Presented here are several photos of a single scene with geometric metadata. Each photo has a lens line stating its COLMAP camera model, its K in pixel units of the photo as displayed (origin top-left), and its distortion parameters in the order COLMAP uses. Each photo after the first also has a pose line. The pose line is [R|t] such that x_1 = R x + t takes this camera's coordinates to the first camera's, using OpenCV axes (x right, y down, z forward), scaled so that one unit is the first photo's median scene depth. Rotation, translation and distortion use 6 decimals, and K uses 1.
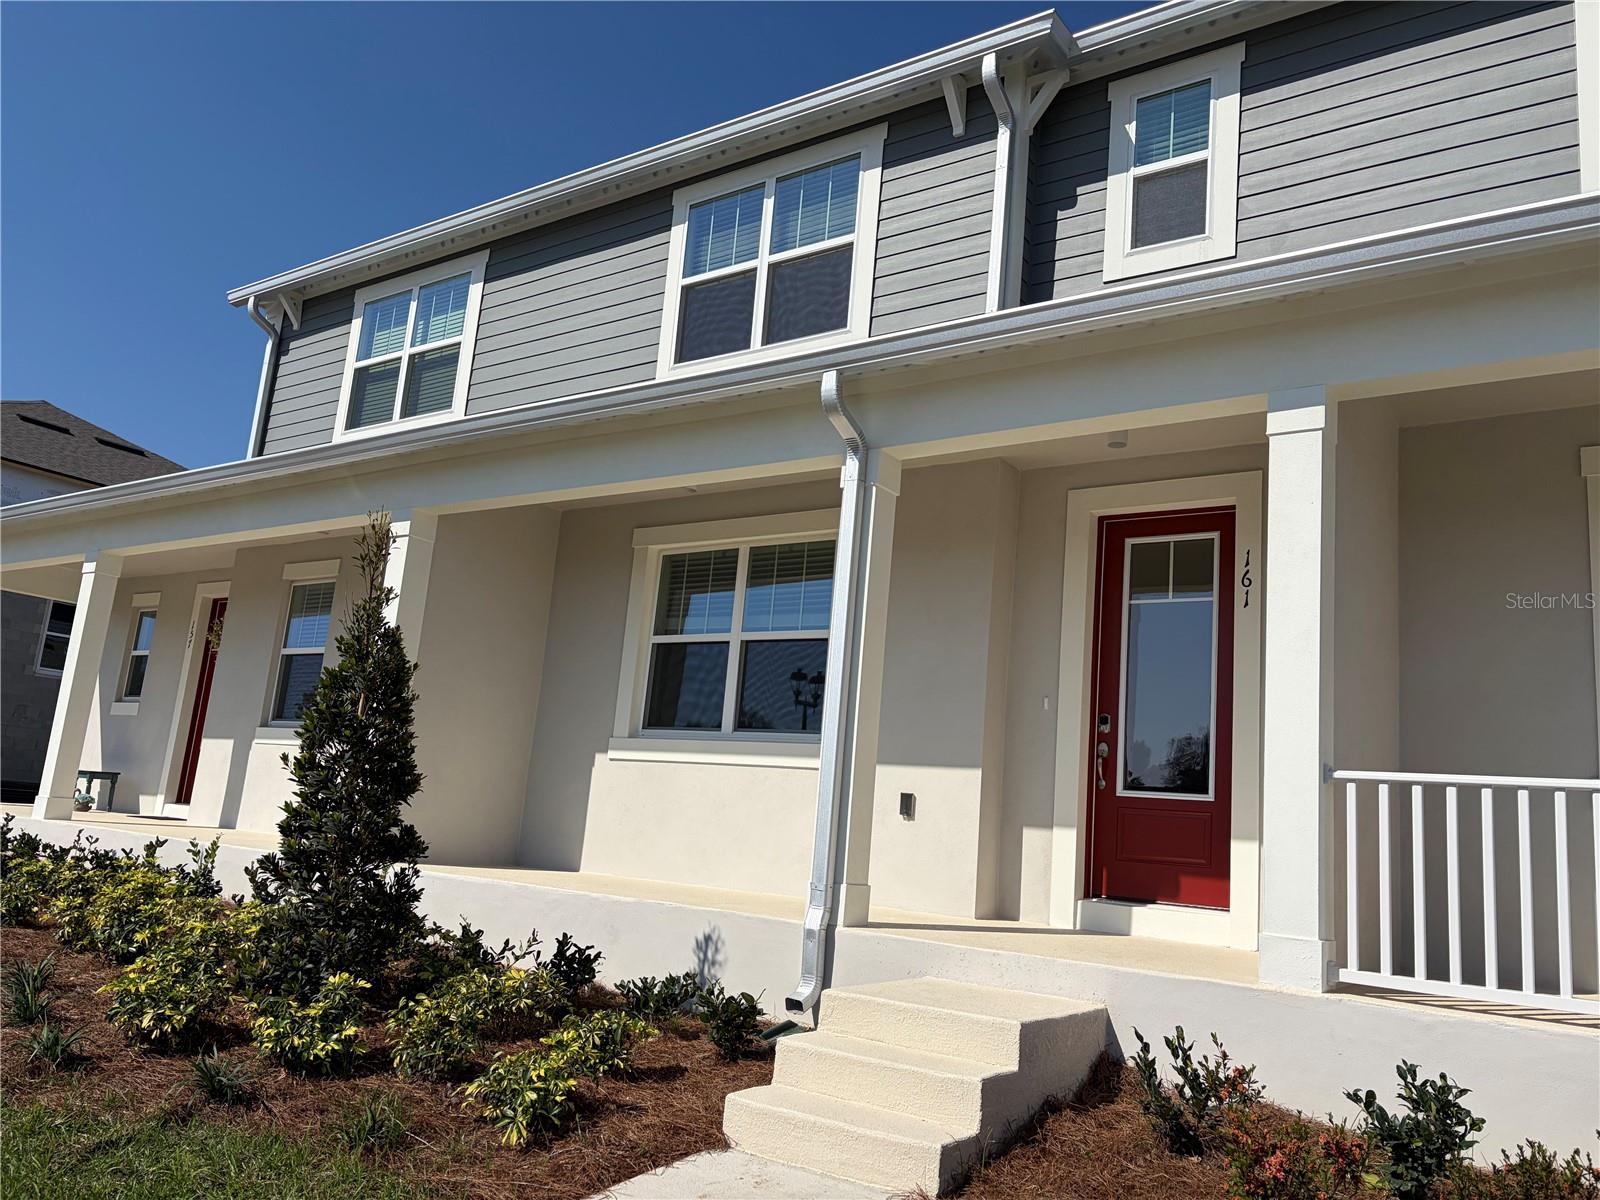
lens RADIAL K [[1202.4, 0, 800.0], [0, 1202.4, 600.0], [0, 0, 1]] dist [0.127054, -0.308624]
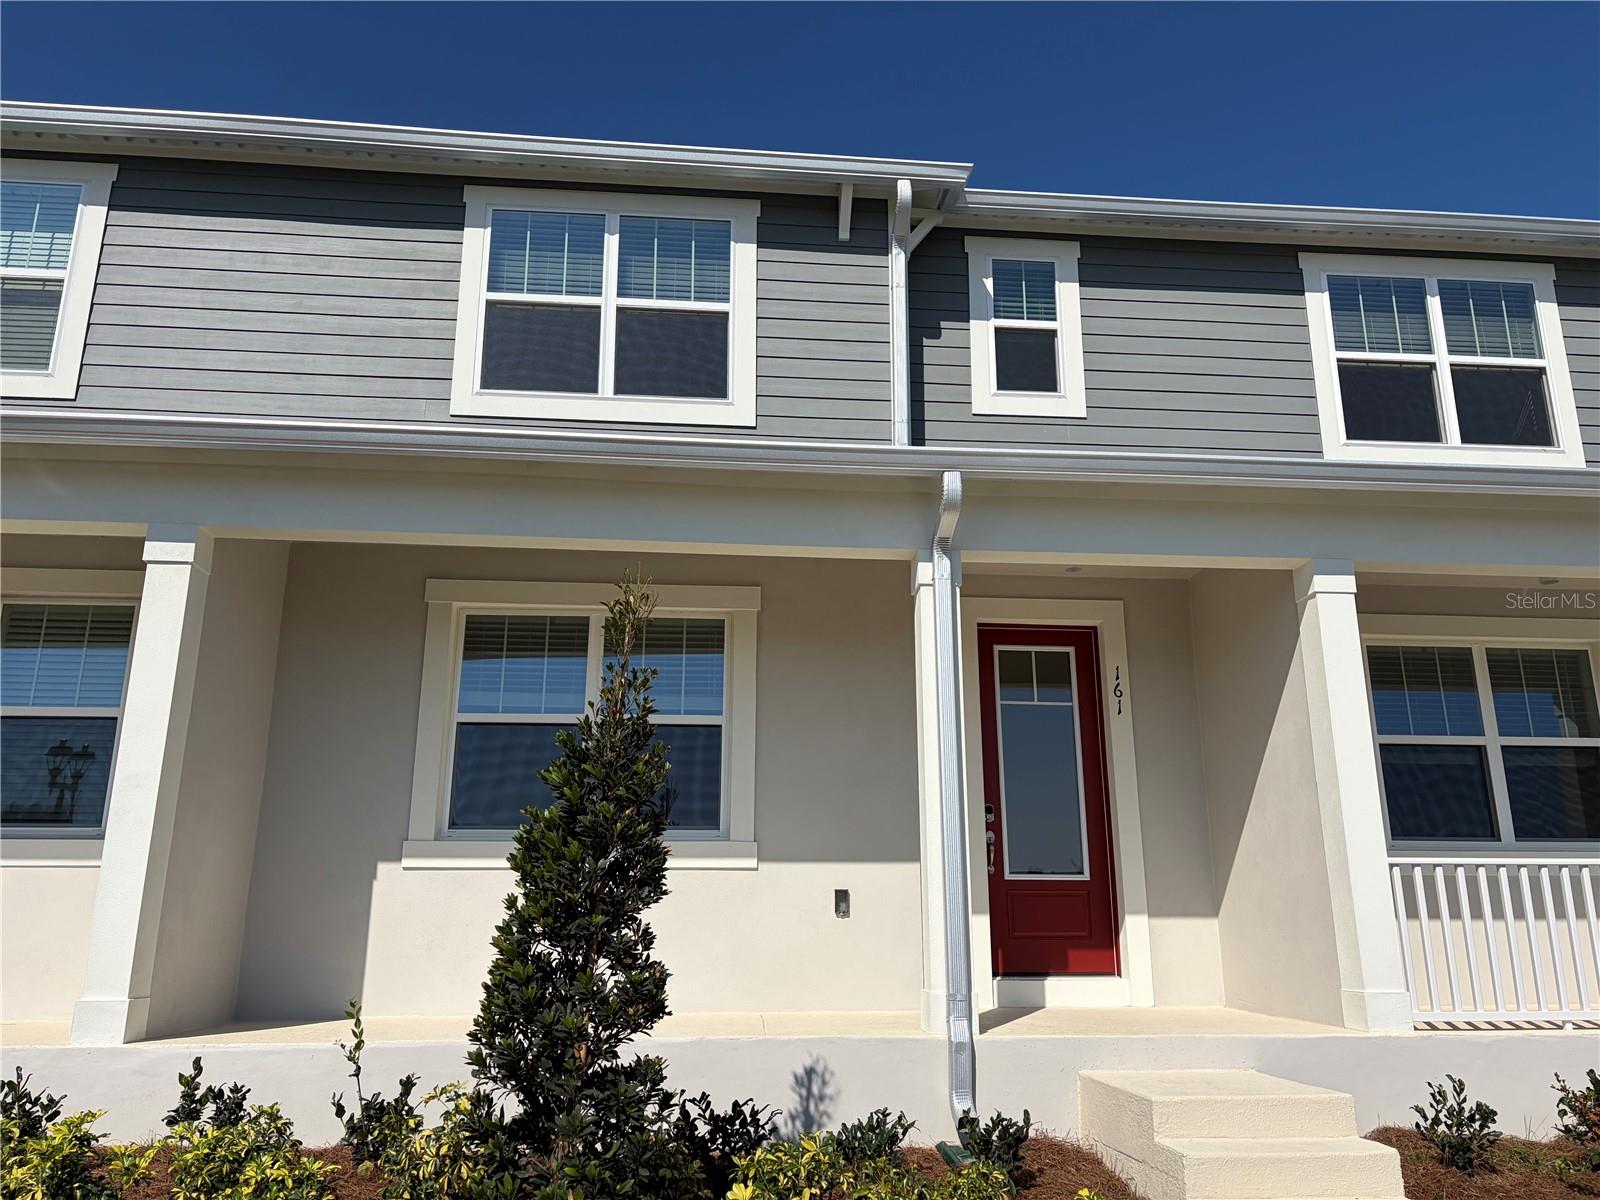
lens RADIAL K [[1124.6, 0, 800.4], [0, 1124.6, 653.9], [0, 0, 1]] dist [0.034864, 0.005468]
pose [[0.767038, 0.076601, 0.637013, -0.492624], [-0.056066, 0.997052, -0.052386, 0.019026], [-0.639147, 0.004468, 0.769071, 0.302913]]
